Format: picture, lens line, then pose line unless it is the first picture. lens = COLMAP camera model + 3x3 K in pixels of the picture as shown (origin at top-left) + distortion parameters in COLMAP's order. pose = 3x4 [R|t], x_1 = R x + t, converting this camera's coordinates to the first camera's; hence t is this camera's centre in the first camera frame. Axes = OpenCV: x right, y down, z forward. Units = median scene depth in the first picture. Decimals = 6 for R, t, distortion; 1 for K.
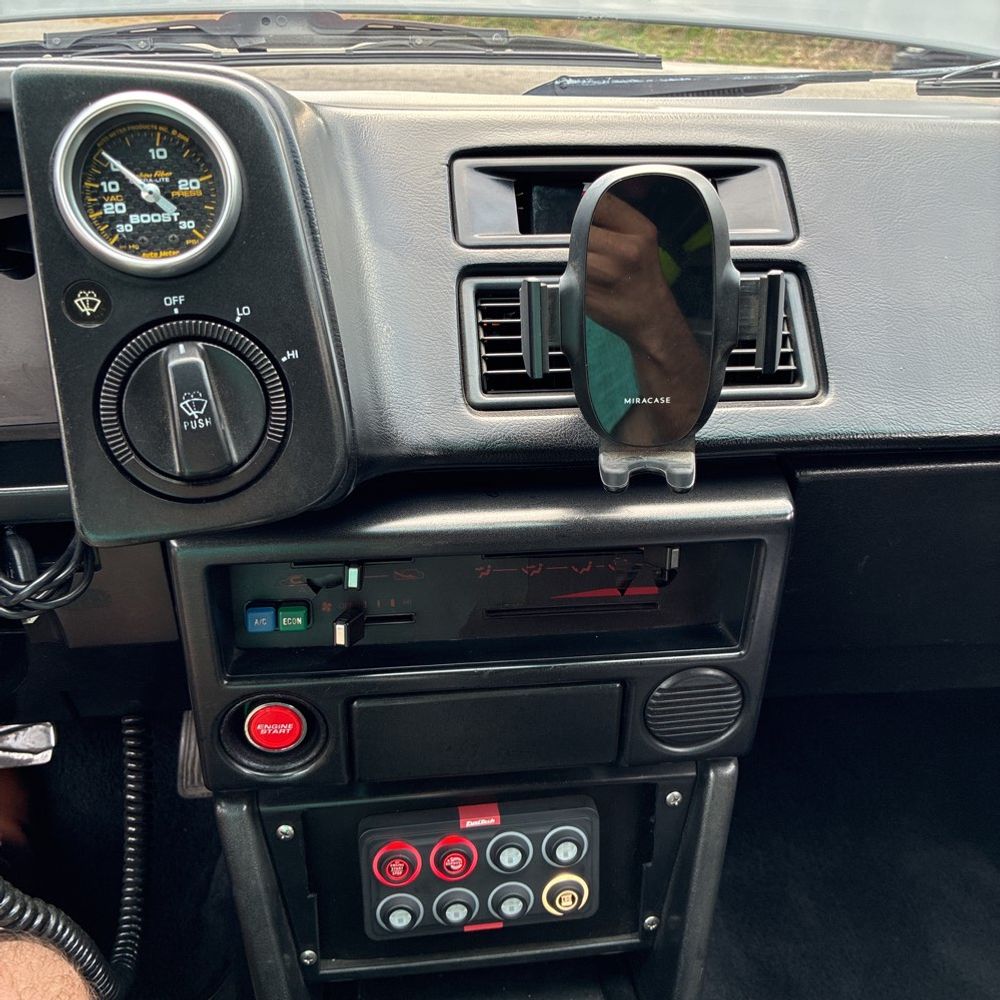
lens RADIAL K [[1012.4, 0, 499.3], [0, 1012.4, 501.9], [0, 0, 1]] dist [0.020883, 0.000000]
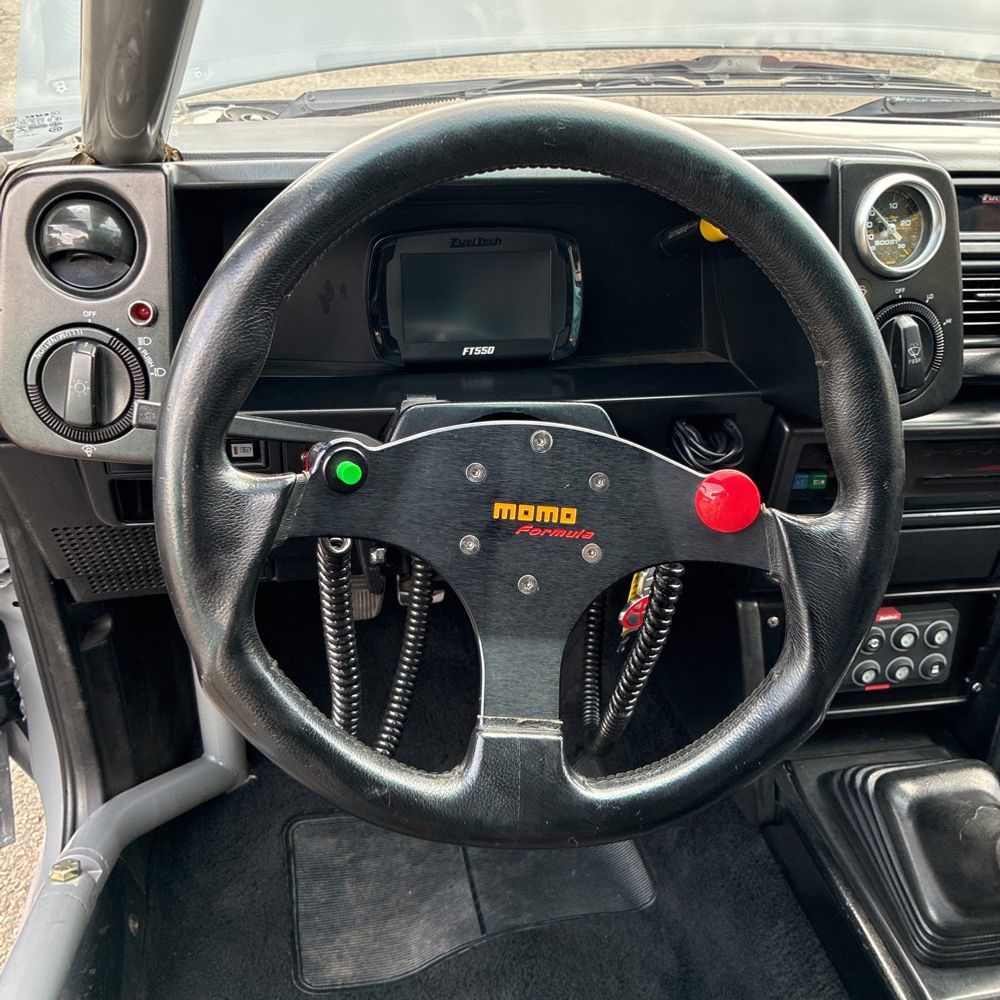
lens RADIAL K [[1012.4, 0, 503.9], [0, 1012.4, 494.5], [0, 0, 1]] dist [0.020883, 0.000000]
pose [[0.997941, 0.008456, 0.063573, -0.695846], [-0.013640, 0.996575, 0.081563, 0.013955], [-0.062666, -0.082262, 0.994639, -0.470801]]
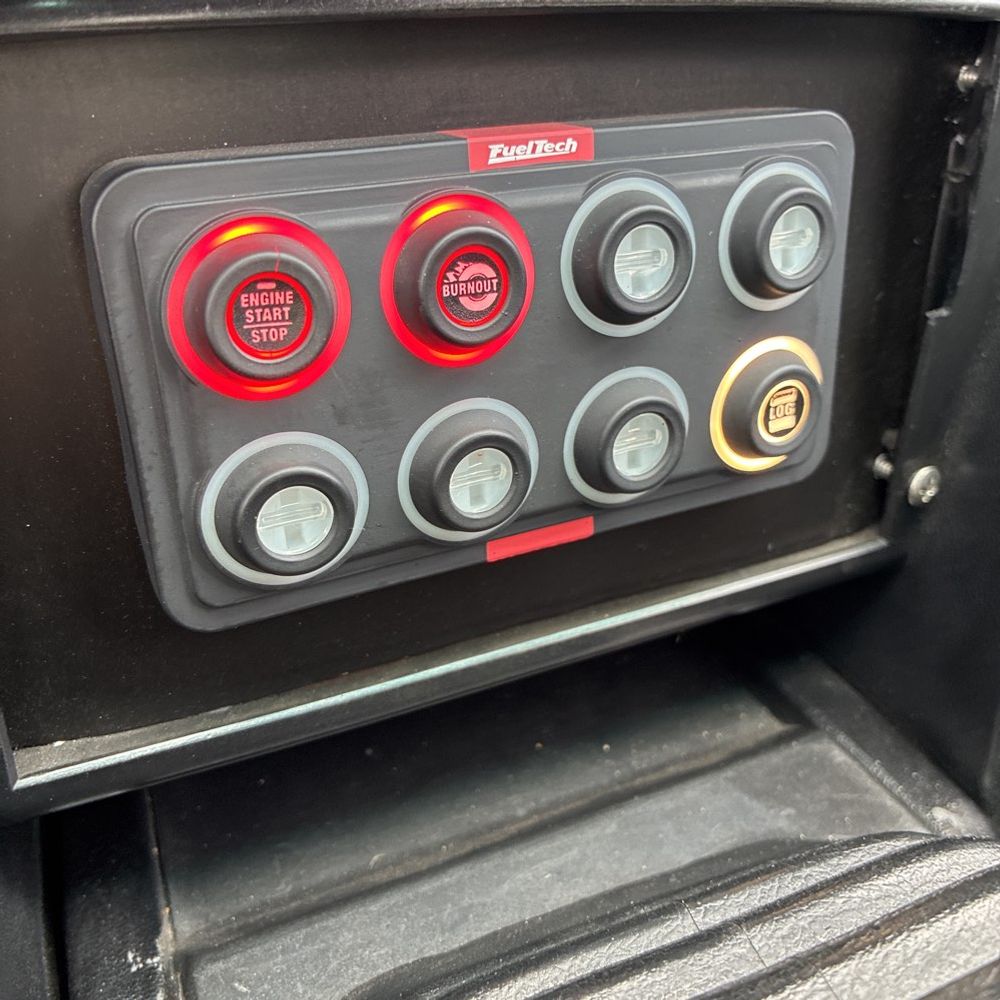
lens RADIAL K [[1012.4, 0, 495.4], [0, 1012.4, 502.0], [0, 0, 1]] dist [0.020883, 0.000000]
pose [[0.949850, -0.138604, 0.280310, -0.122049], [0.103954, 0.985380, 0.134982, 0.373182], [-0.294921, -0.099073, 0.950372, 0.722355]]
